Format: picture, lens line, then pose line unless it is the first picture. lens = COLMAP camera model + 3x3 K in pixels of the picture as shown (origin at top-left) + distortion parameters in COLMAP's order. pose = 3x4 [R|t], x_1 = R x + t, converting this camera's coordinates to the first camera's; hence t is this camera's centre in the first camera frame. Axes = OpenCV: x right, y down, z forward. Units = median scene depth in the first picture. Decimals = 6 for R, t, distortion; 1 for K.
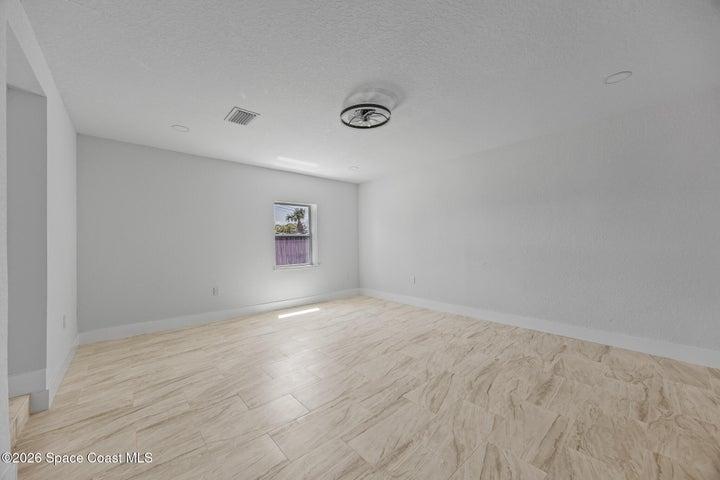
lens RADIAL K [[270.3, 0, 360.2], [0, 270.3, 241.4], [0, 0, 1]] dist [0.001571, -0.000386]
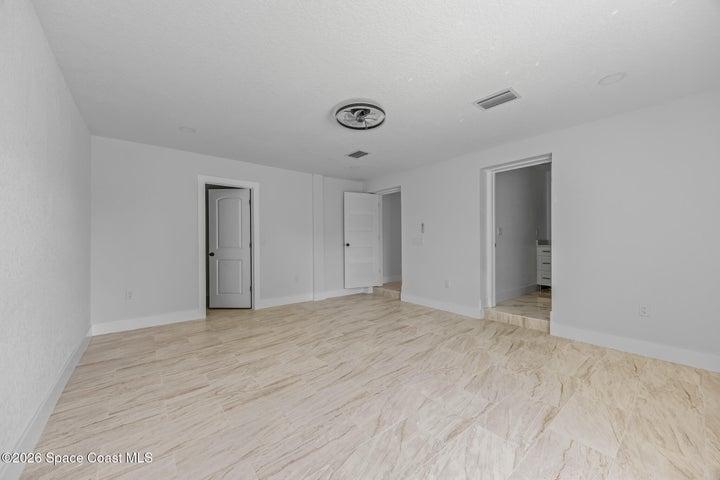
lens RADIAL K [[270.3, 0, 360.0], [0, 270.3, 241.9], [0, 0, 1]] dist [0.001571, -0.000386]
pose [[-0.999175, 0.017022, 0.036868, -0.009837], [0.016714, 0.999823, -0.008640, 0.015880], [-0.037008, -0.008017, -0.999283, 2.052814]]
